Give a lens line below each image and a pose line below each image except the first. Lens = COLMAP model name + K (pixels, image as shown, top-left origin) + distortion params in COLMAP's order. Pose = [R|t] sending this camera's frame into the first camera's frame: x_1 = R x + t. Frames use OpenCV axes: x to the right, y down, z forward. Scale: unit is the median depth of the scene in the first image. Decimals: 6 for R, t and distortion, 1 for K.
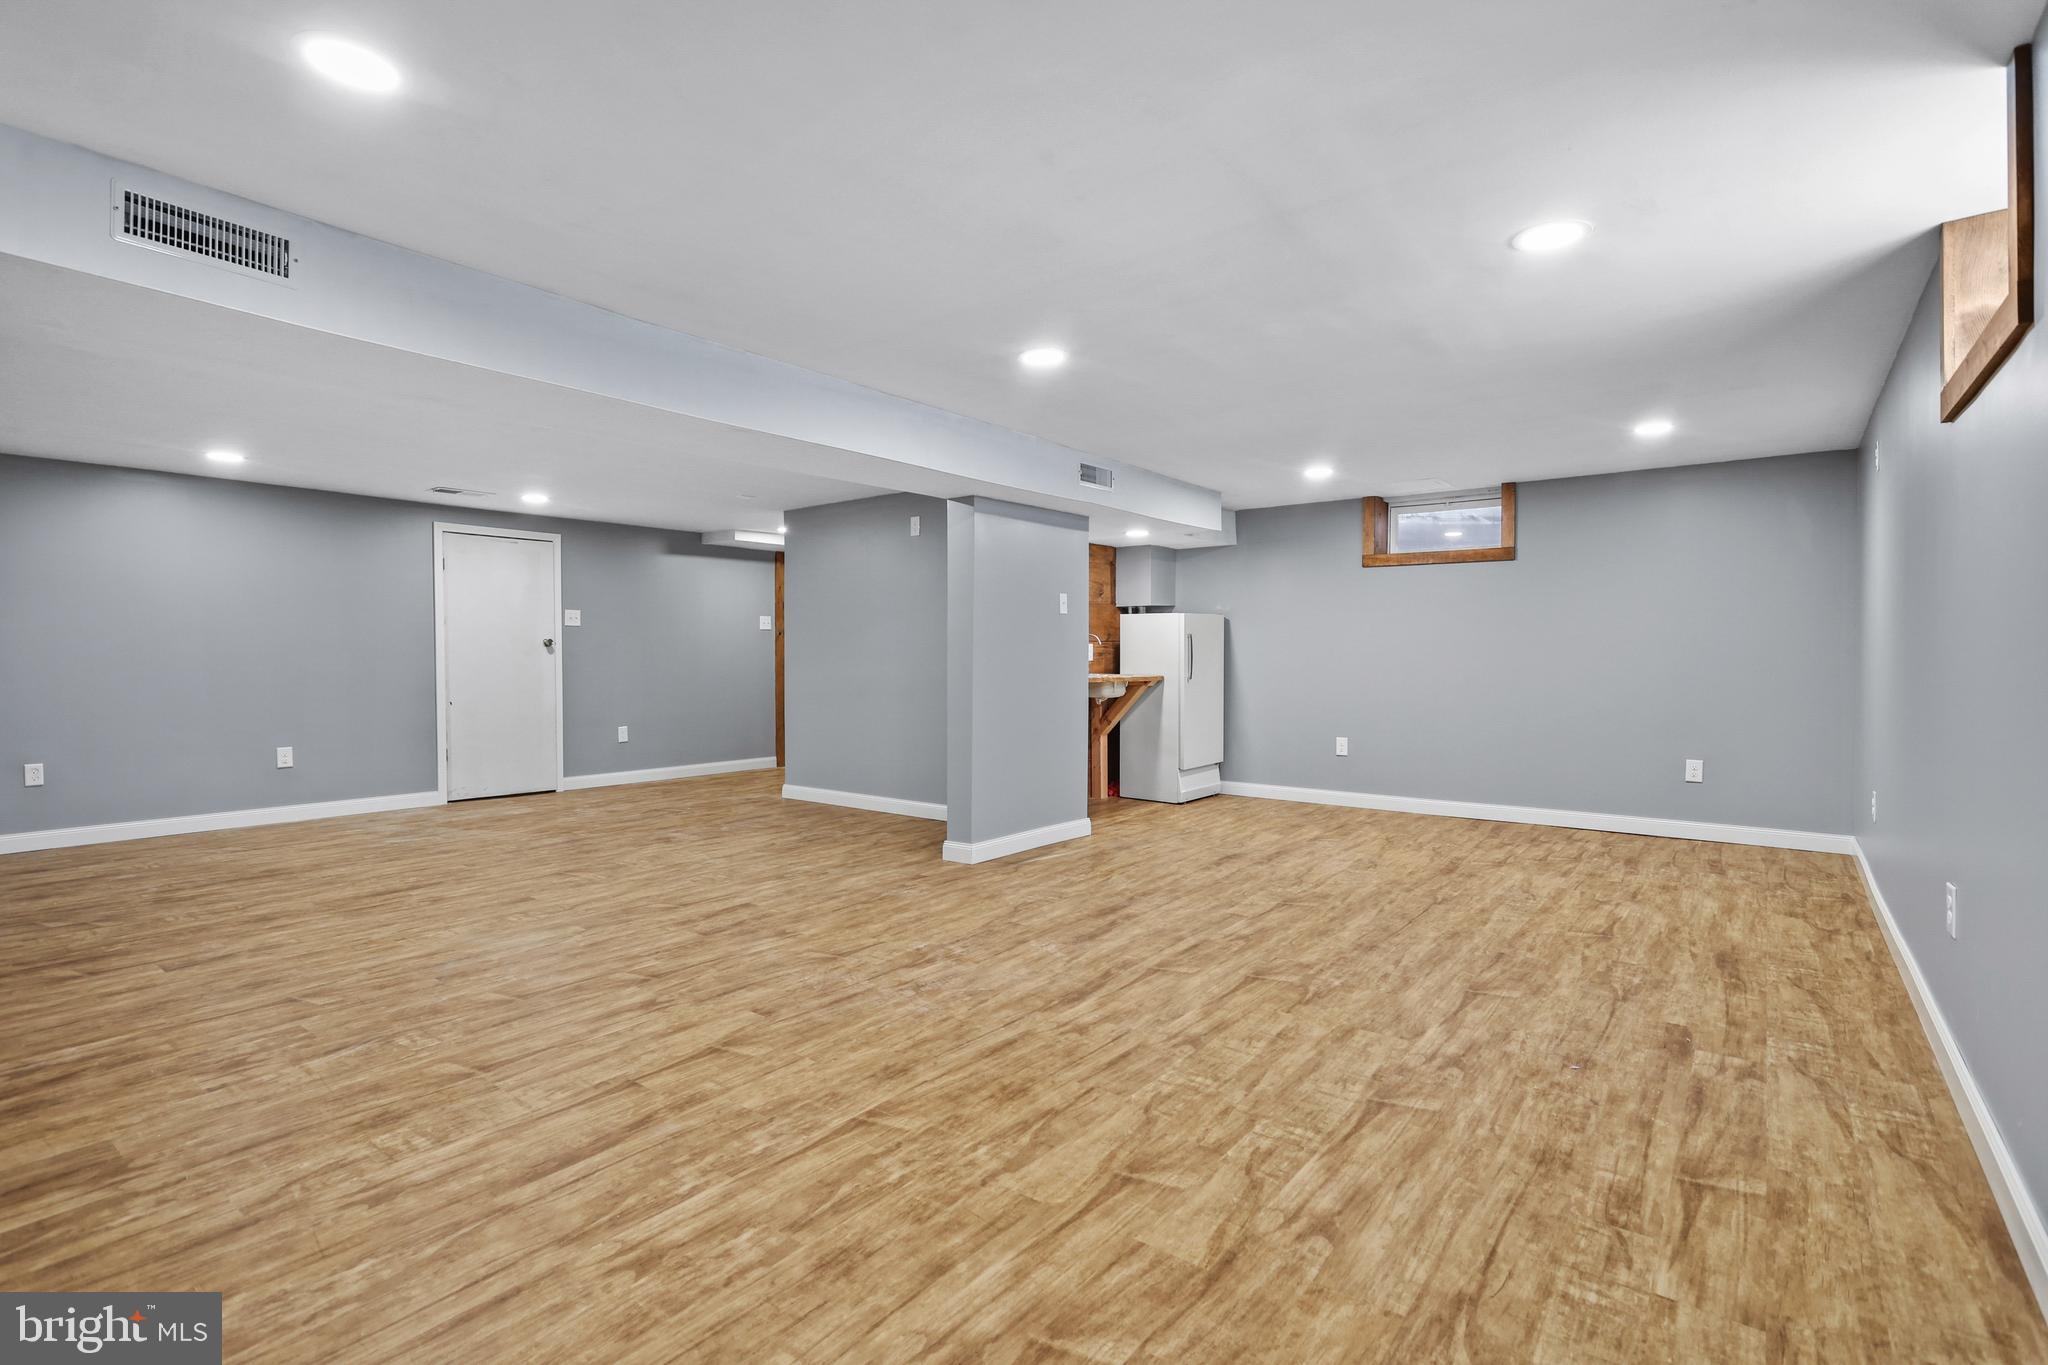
lens RADIAL K [[973.6, 0, 1014.8], [0, 973.6, 664.1], [0, 0, 1]] dist [-0.009262, 0.006420]
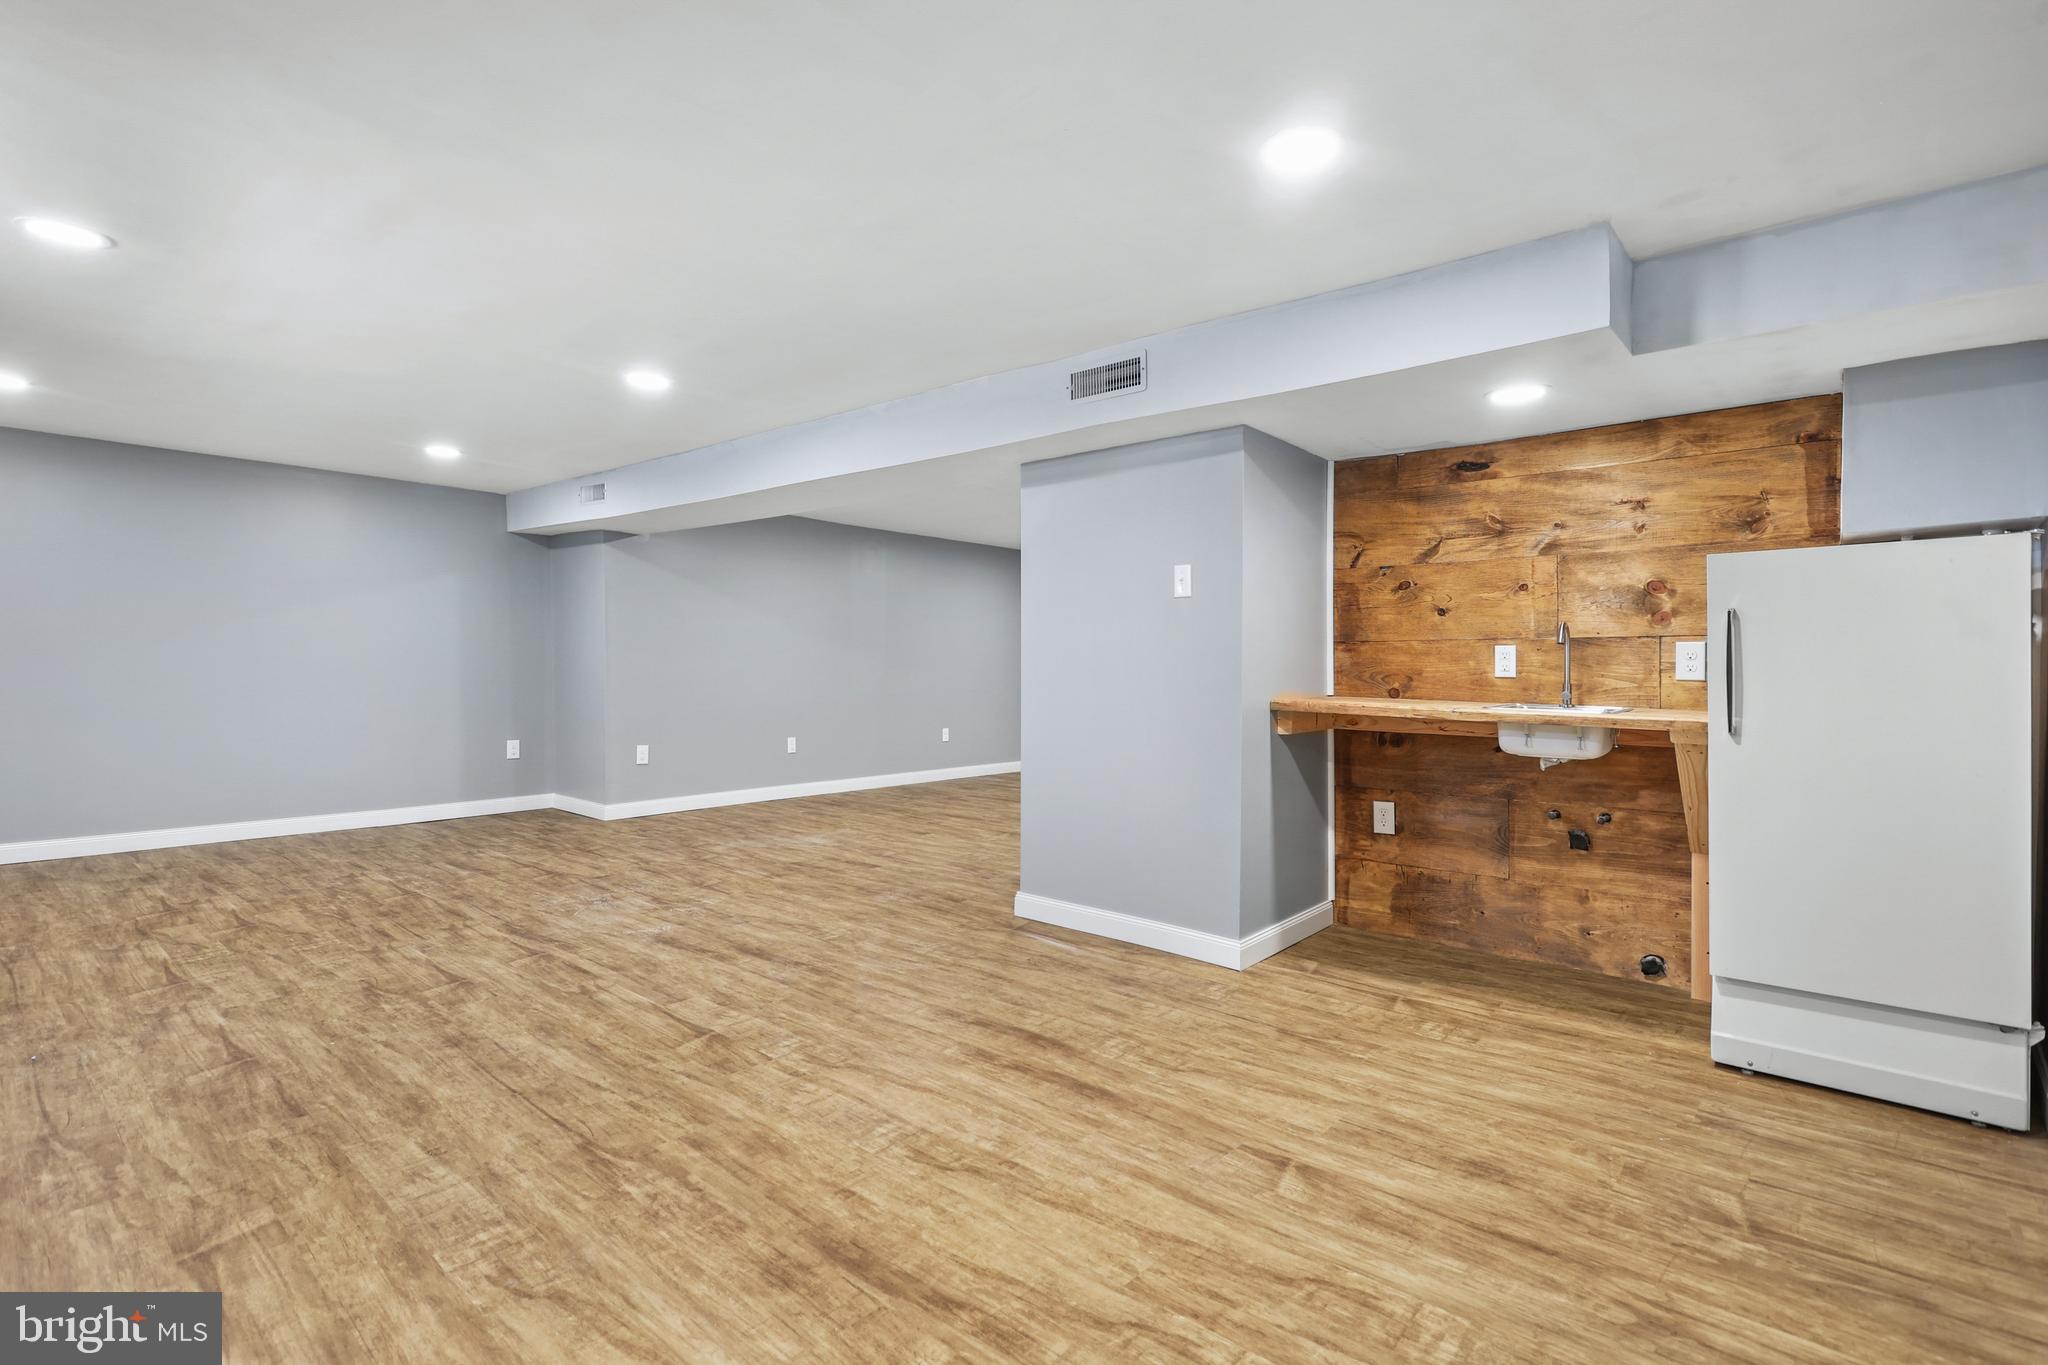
lens RADIAL K [[973.6, 0, 1015.4], [0, 973.6, 676.5], [0, 0, 1]] dist [-0.009262, 0.006420]
pose [[-0.051300, 0.024737, -0.998377, 1.180000], [-0.020308, 0.999461, 0.025807, -0.023475], [0.998477, 0.021599, -0.050770, 1.587446]]
